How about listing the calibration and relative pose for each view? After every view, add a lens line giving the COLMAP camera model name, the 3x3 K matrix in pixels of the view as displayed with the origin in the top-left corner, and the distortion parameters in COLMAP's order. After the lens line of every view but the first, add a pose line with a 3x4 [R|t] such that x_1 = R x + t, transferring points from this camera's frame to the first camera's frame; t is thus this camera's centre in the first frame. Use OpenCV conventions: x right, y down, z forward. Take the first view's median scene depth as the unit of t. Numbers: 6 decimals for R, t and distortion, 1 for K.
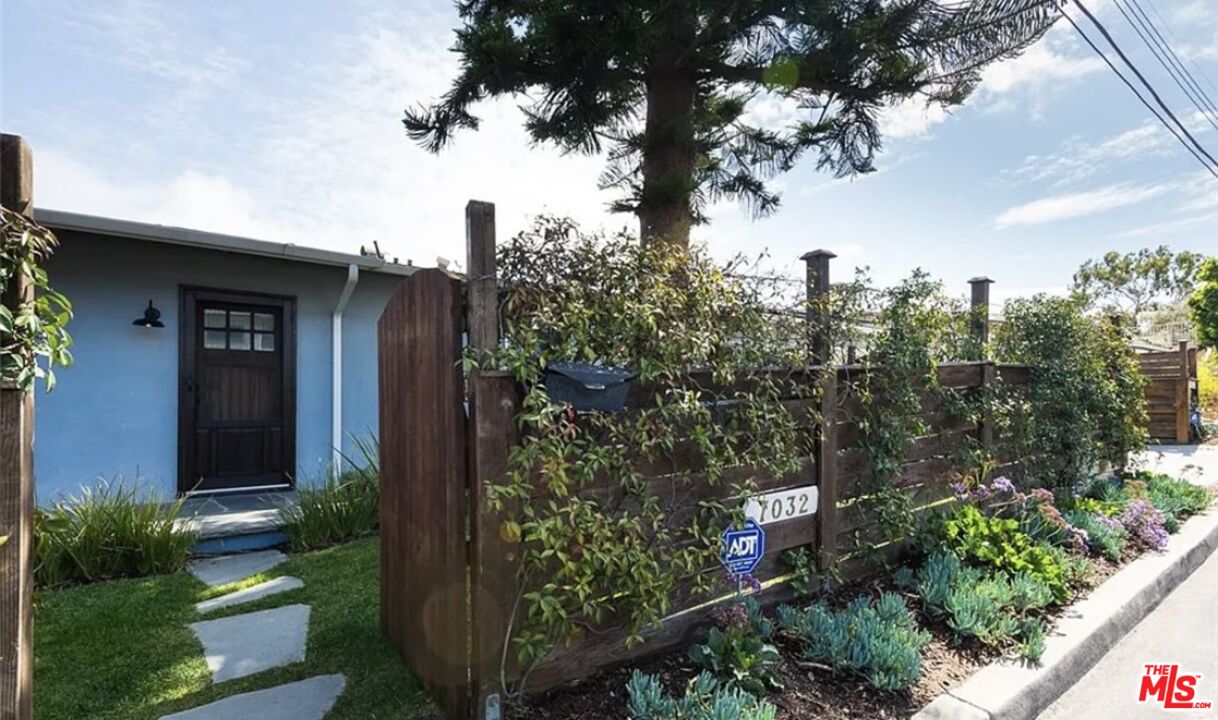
lens RADIAL K [[557.7, 0, 606.9], [0, 557.7, 407.7], [0, 0, 1]] dist [-0.000385, -0.000639]
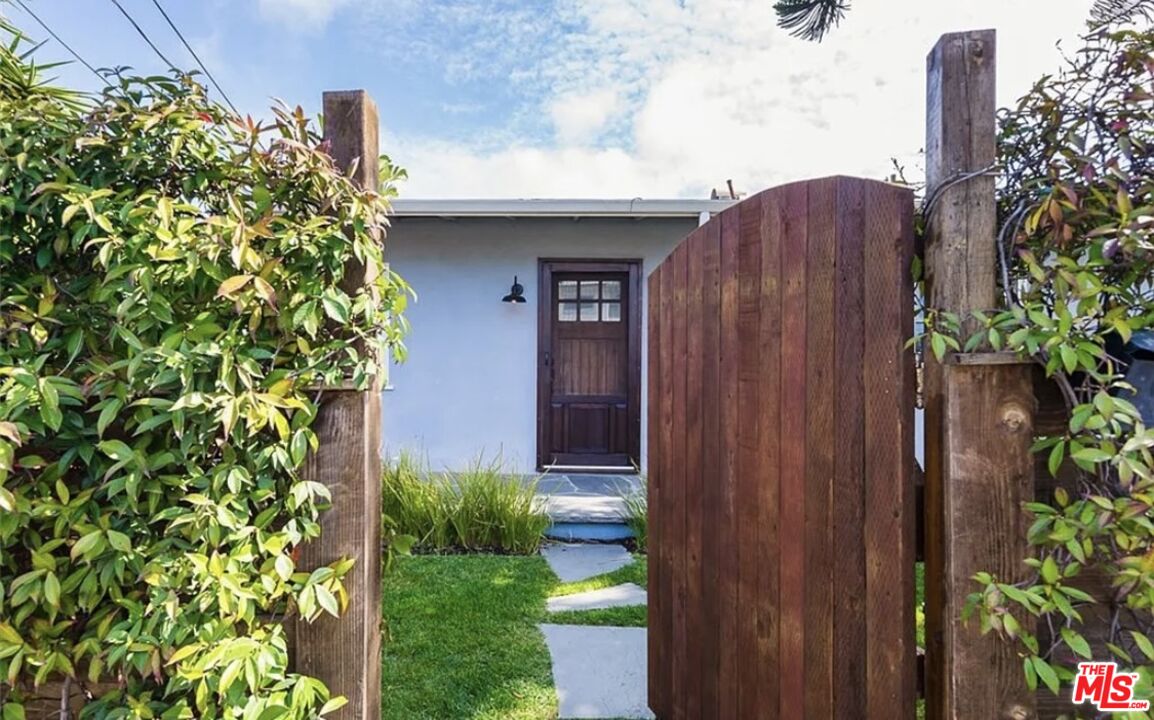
lens RADIAL K [[651.9, 0, 578.6], [0, 651.9, 378.4], [0, 0, 1]] dist [-0.002682, -0.001452]
pose [[0.825124, 0.006623, -0.564913, -0.065566], [-0.004717, 0.999977, 0.004833, -0.016695], [0.564932, -0.001323, 0.825136, 0.106764]]
